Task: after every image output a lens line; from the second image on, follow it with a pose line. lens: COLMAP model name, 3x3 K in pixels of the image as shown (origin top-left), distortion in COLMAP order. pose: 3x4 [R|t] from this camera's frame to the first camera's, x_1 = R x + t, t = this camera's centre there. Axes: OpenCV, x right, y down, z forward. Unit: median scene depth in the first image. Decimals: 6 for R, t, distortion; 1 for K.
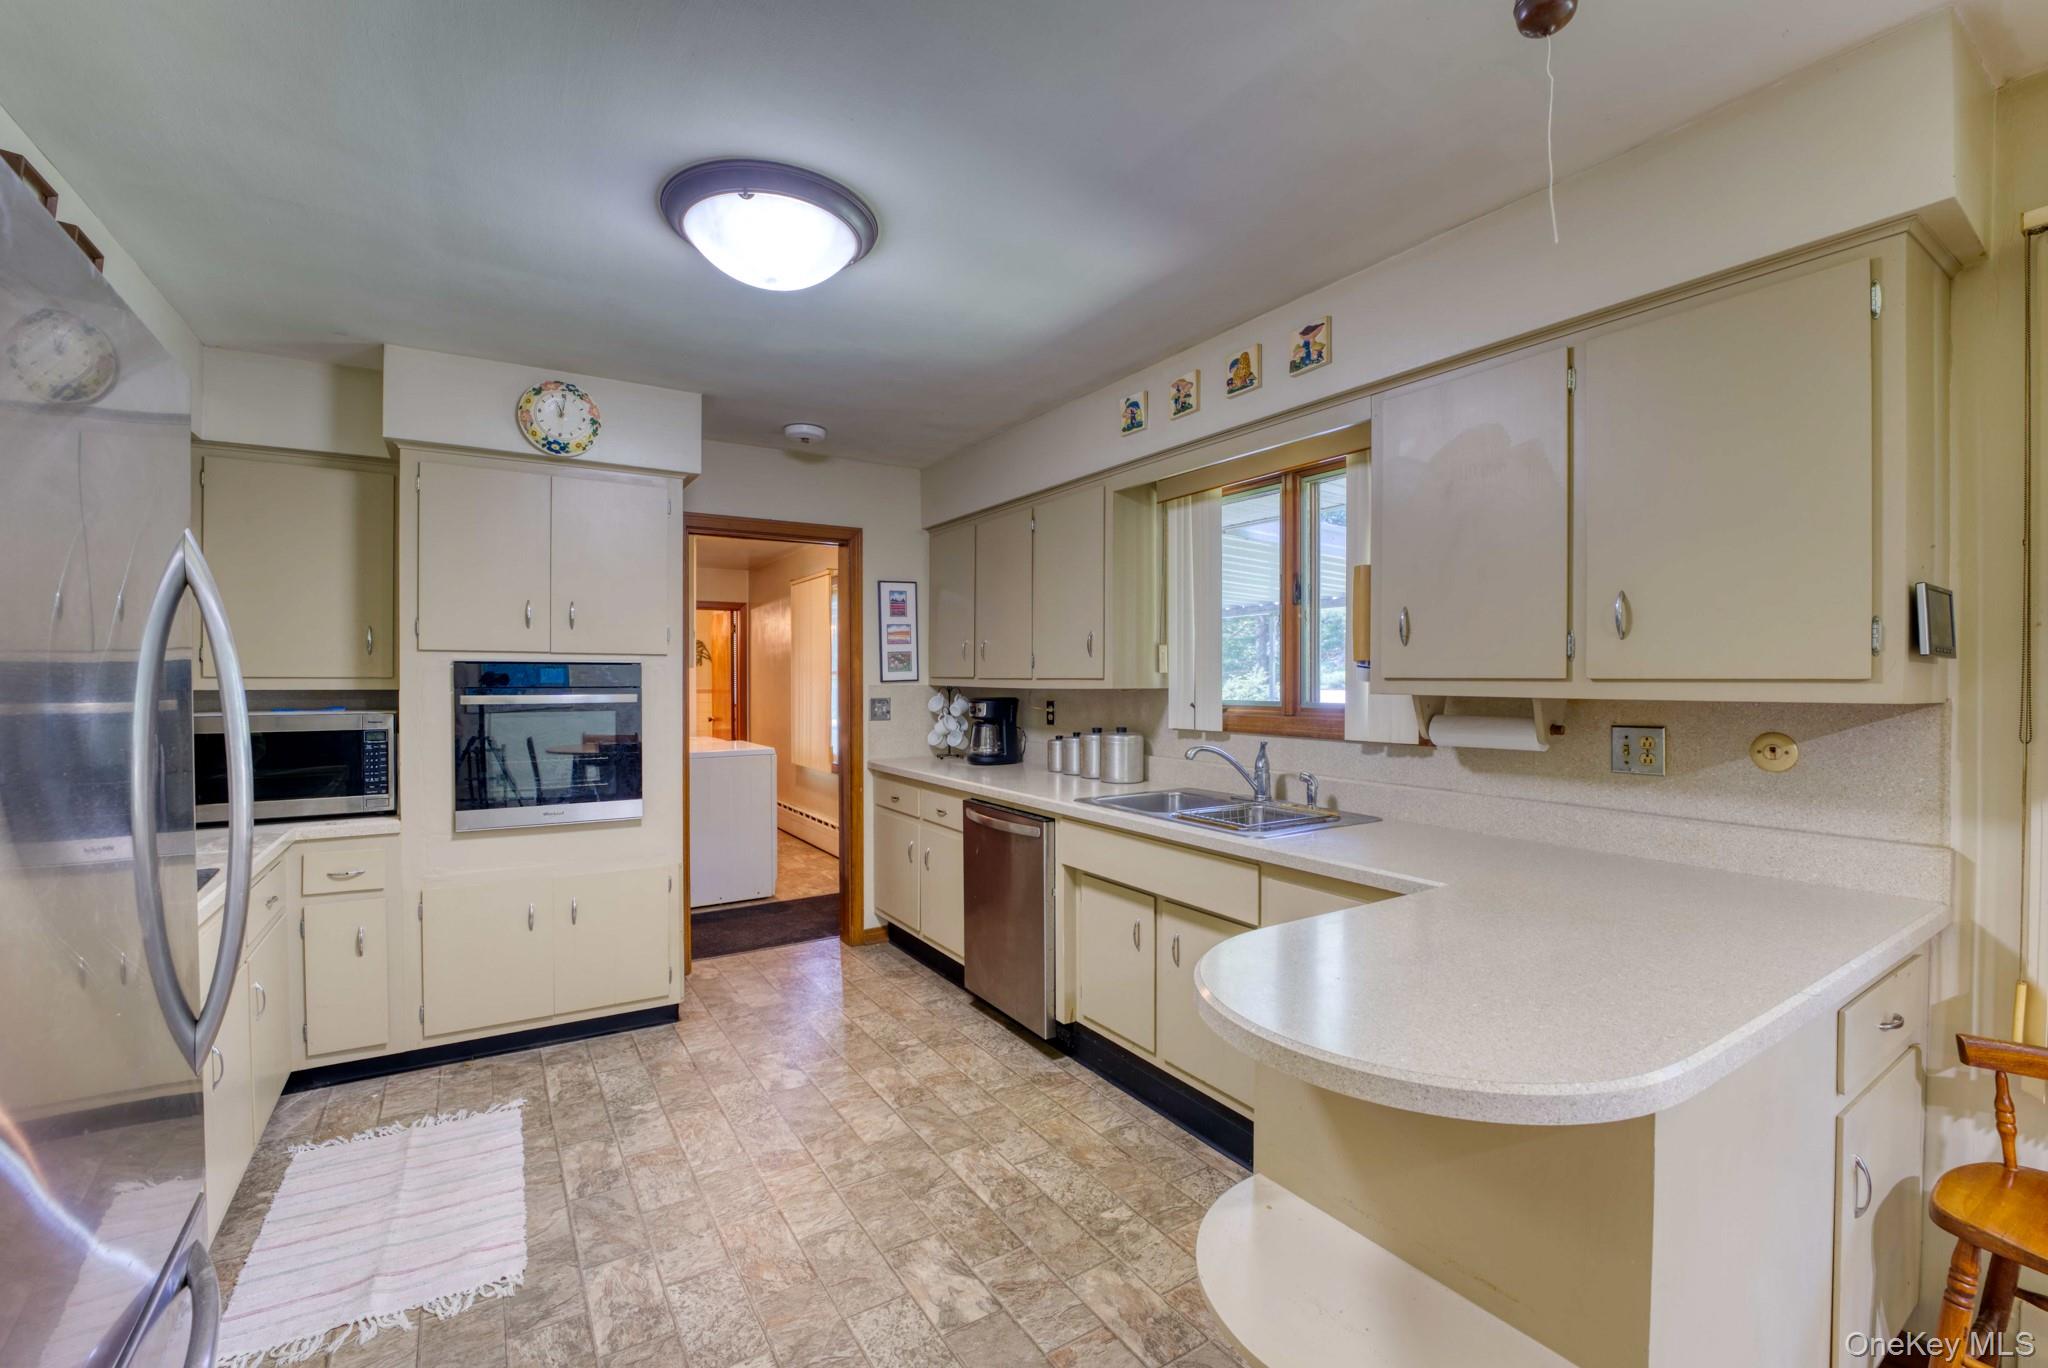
lens RADIAL K [[849.6, 0, 1034.8], [0, 849.6, 681.8], [0, 0, 1]] dist [-0.020190, 0.000202]
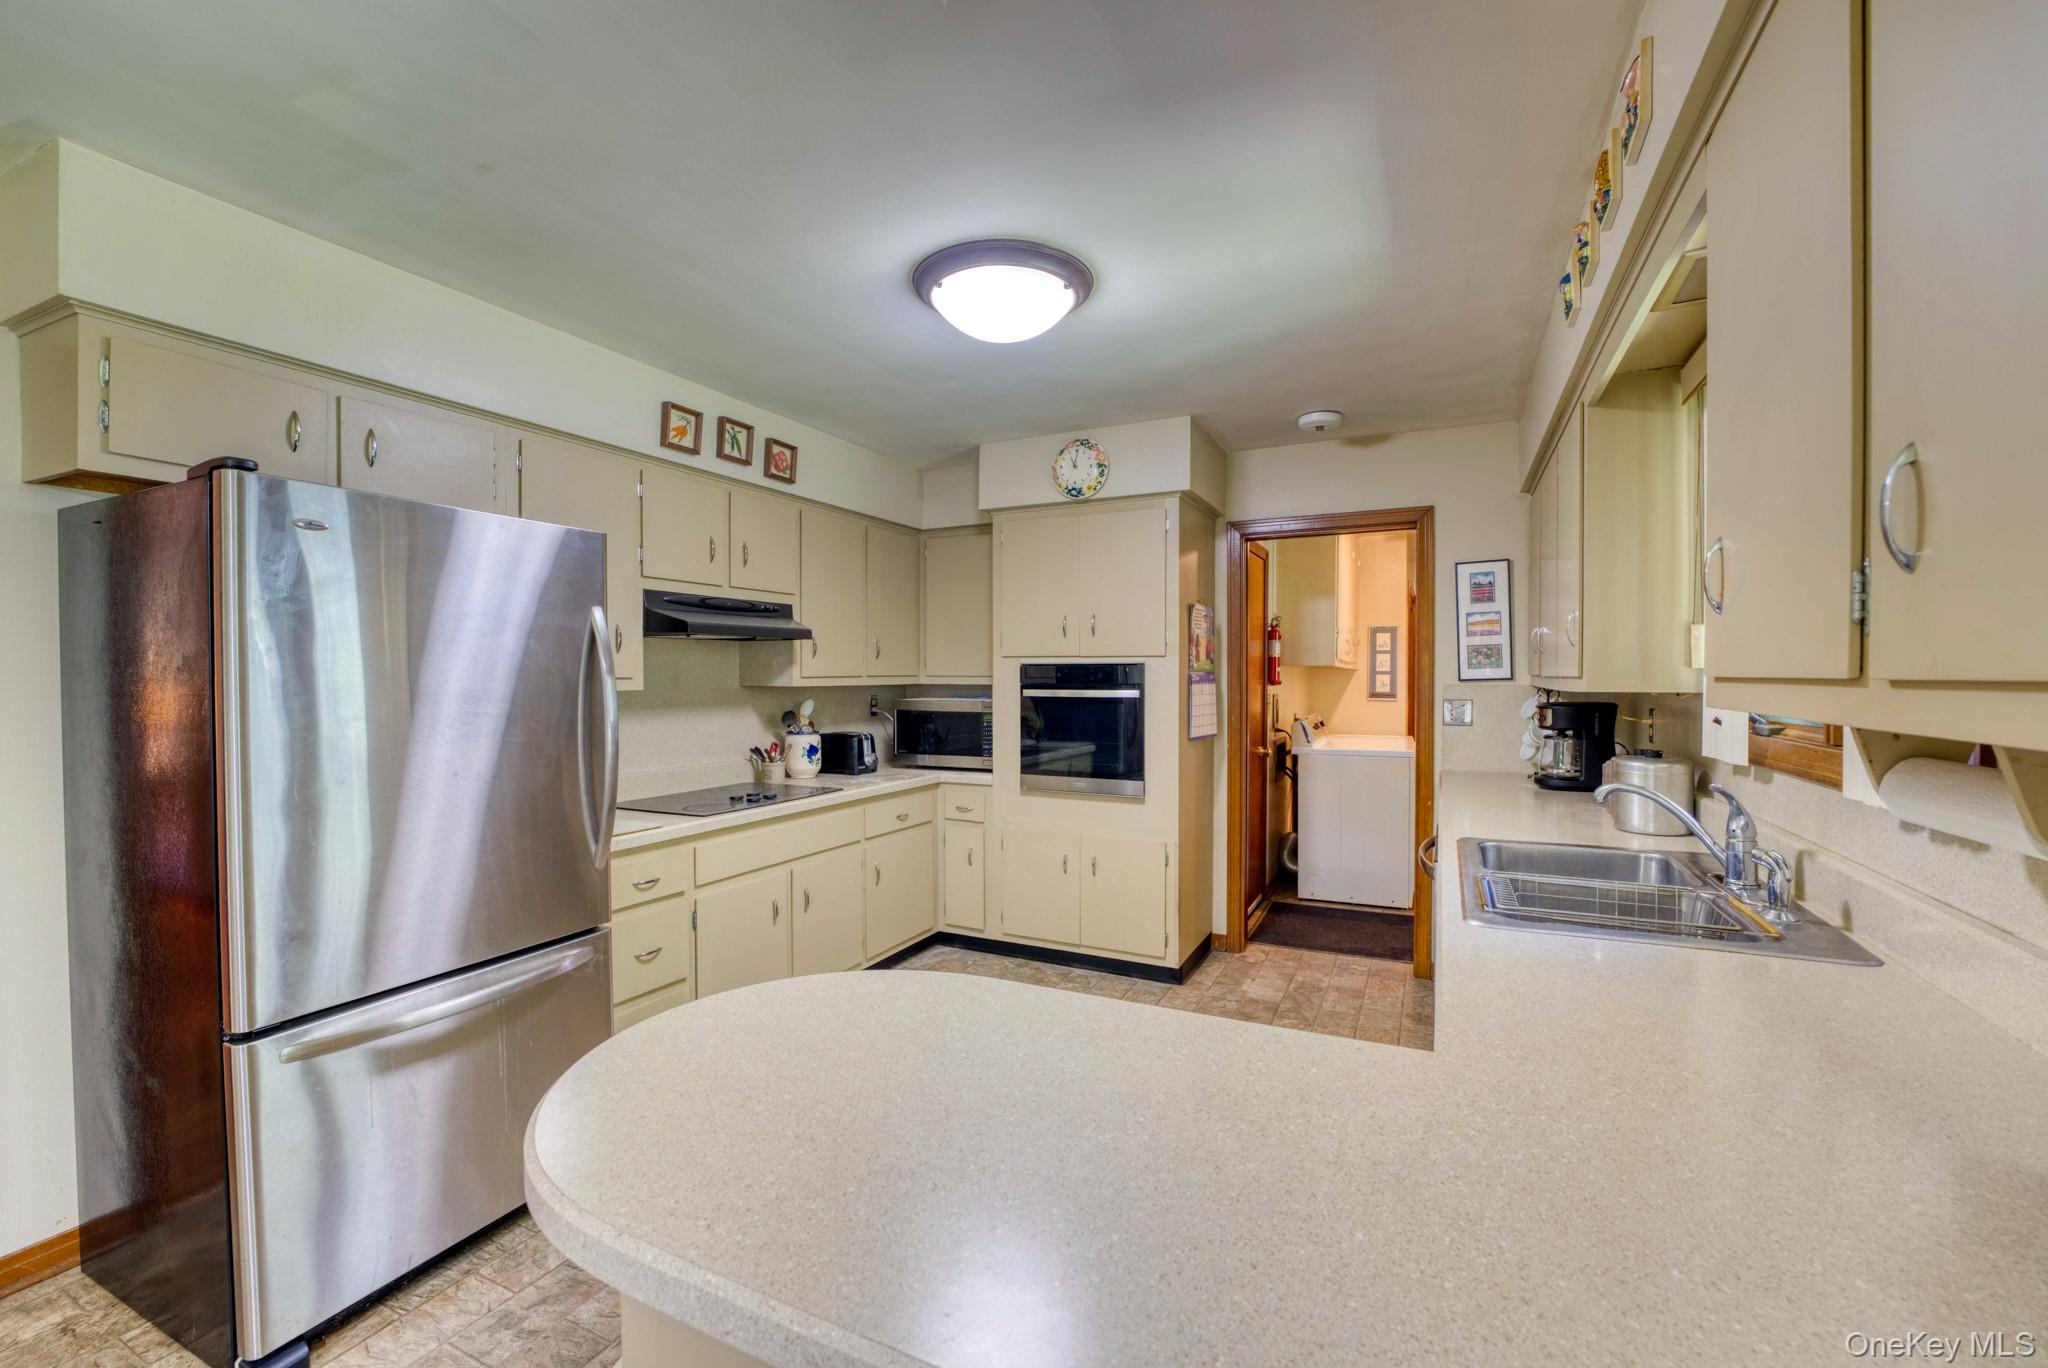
lens RADIAL K [[849.6, 0, 1034.8], [0, 849.6, 681.8], [0, 0, 1]] dist [-0.020190, 0.000202]
pose [[0.532464, 0.005926, -0.846432, 0.450262], [-0.002686, 0.999982, 0.005312, -0.002994], [0.846448, -0.000555, 0.532471, 0.262814]]
